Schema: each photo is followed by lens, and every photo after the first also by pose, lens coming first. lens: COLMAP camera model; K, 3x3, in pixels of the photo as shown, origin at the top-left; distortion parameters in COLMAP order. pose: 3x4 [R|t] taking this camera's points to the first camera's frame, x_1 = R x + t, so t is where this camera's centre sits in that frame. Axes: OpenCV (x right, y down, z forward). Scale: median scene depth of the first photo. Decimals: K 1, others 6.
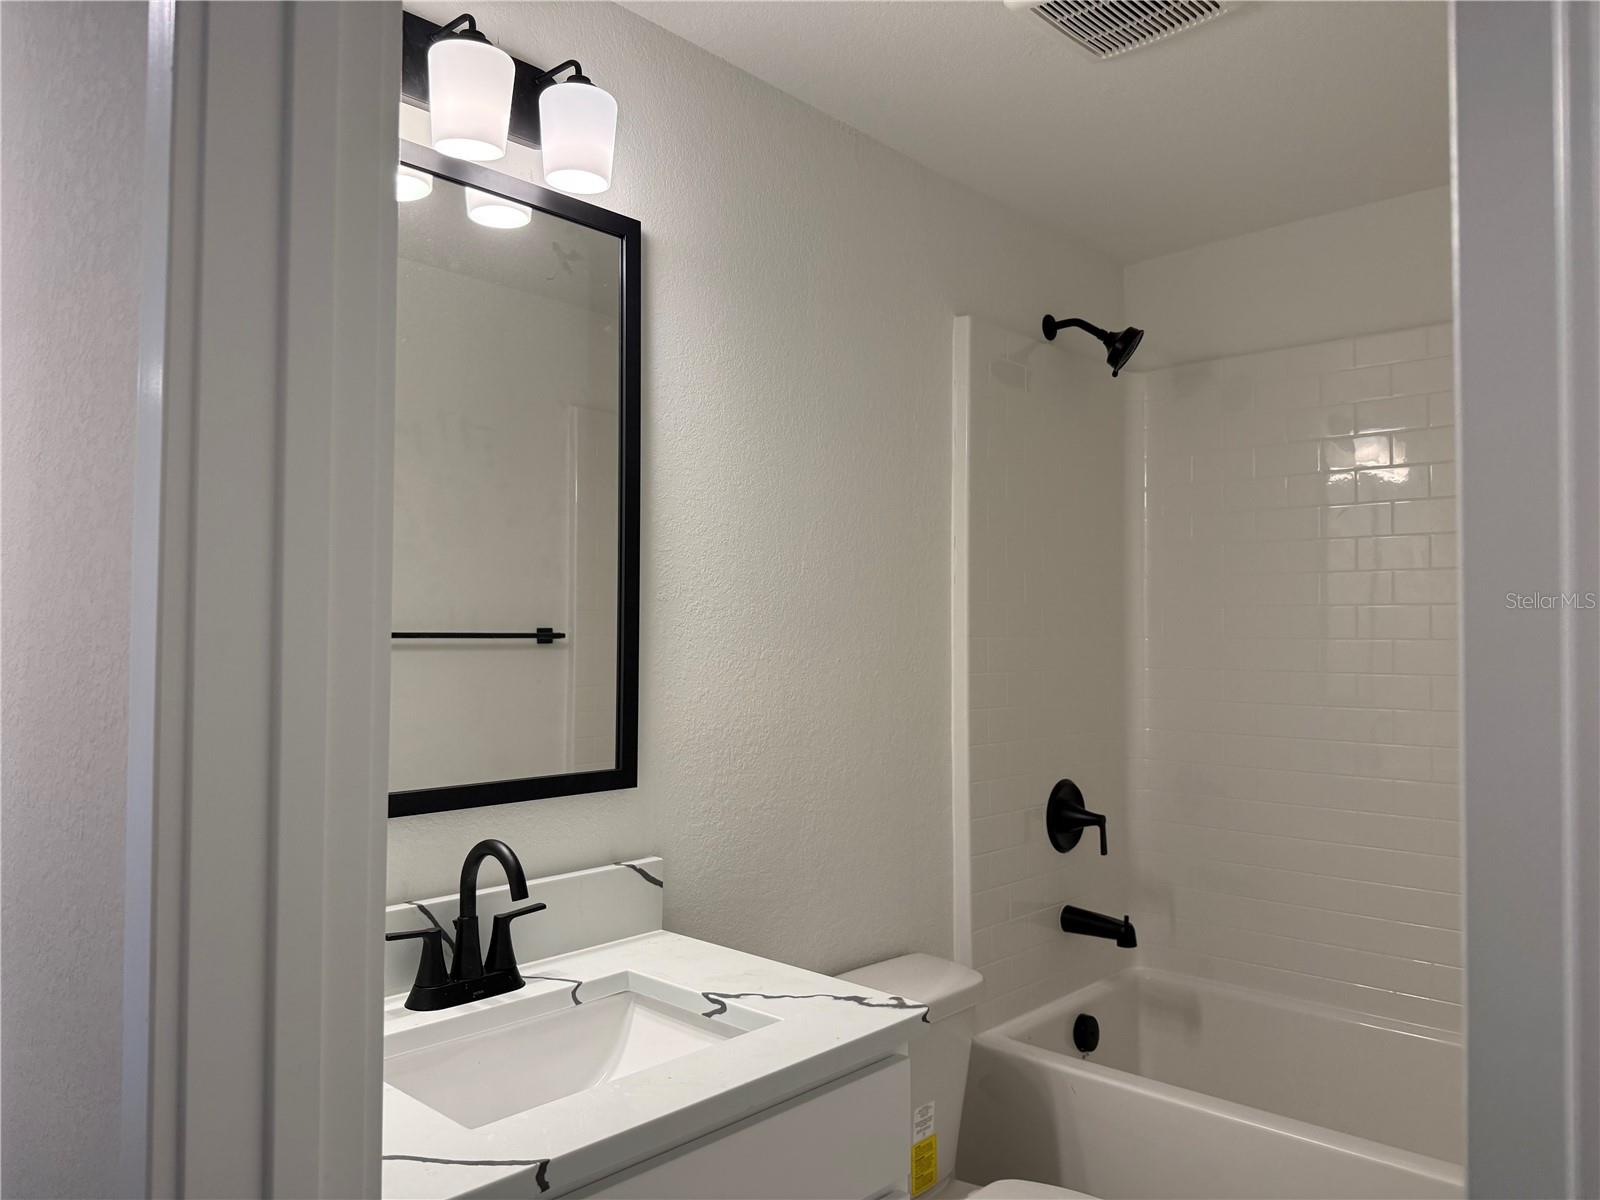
lens RADIAL K [[1154.7, 0, 800.0], [0, 1154.7, 600.0], [0, 0, 1]] dist [0.094971, -0.002710]
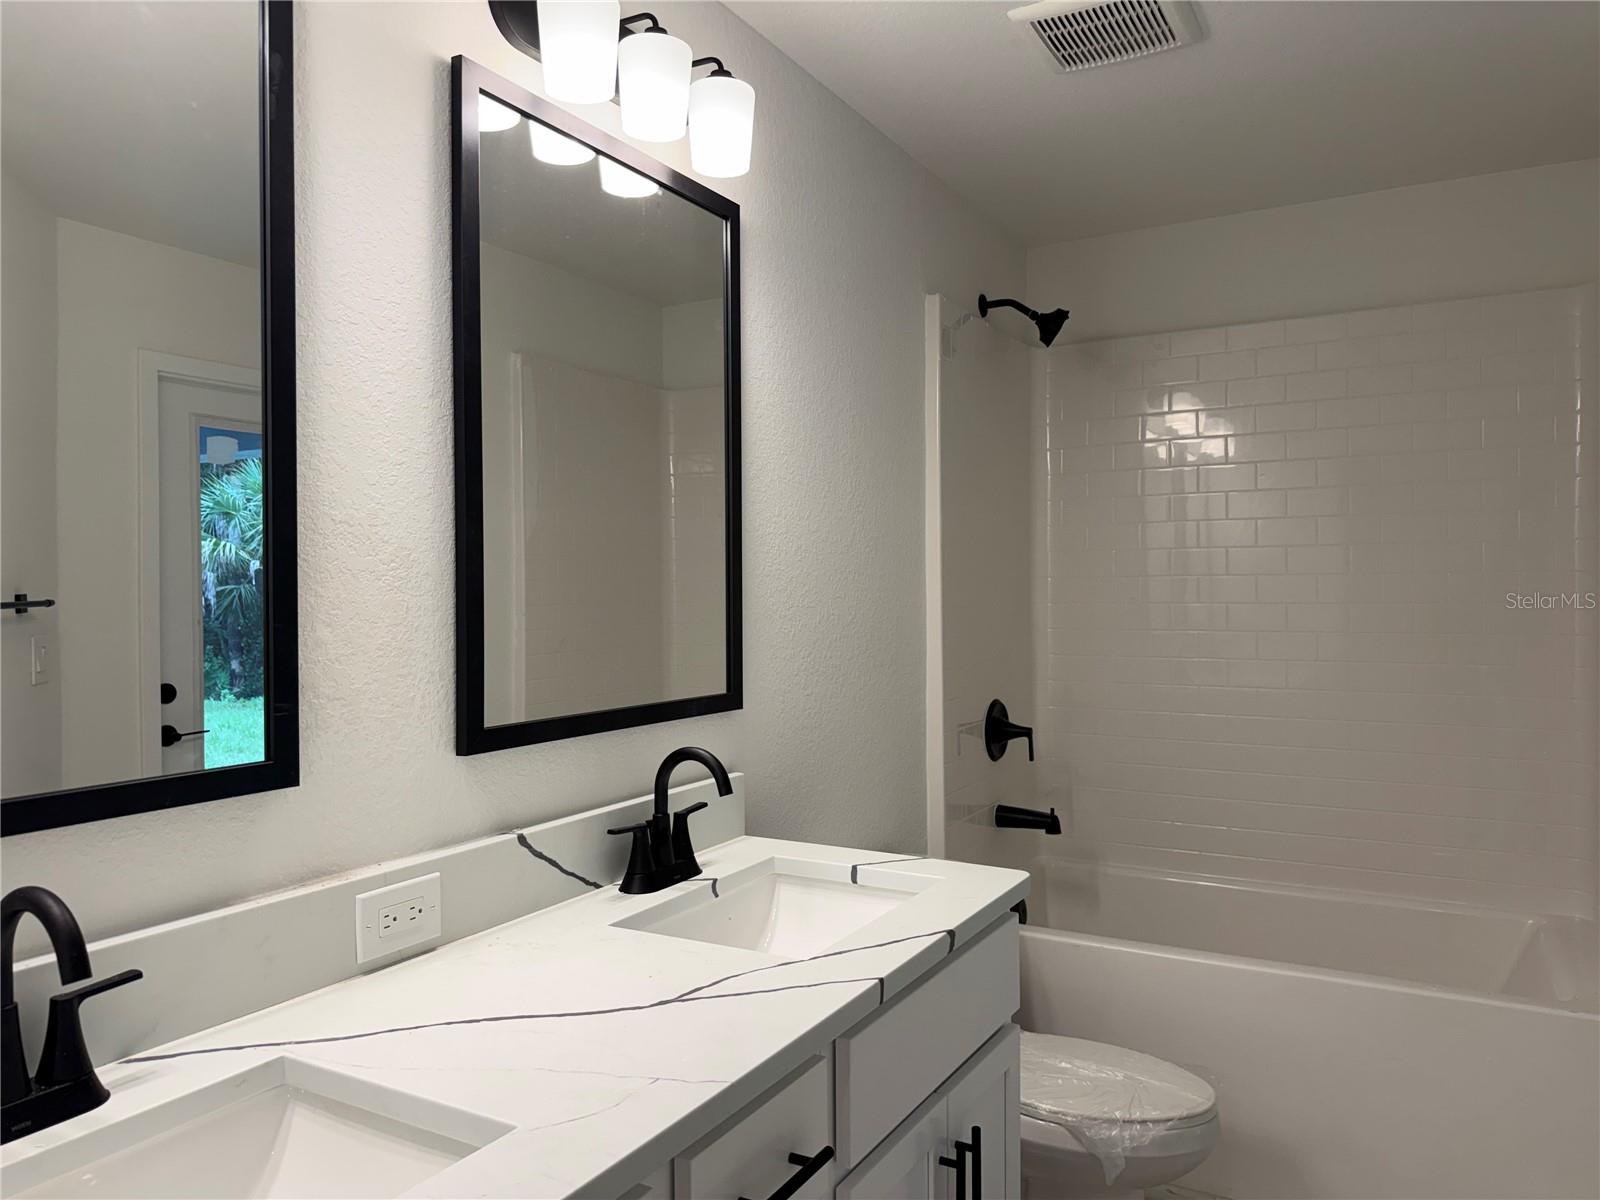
lens RADIAL K [[1154.7, 0, 800.0], [0, 1154.7, 600.0], [0, 0, 1]] dist [0.094971, -0.002710]
pose [[0.972827, -0.015596, 0.231009, -0.242367], [0.006348, 0.999150, 0.040721, 0.007119], [-0.231447, -0.038148, 0.972099, -0.084402]]
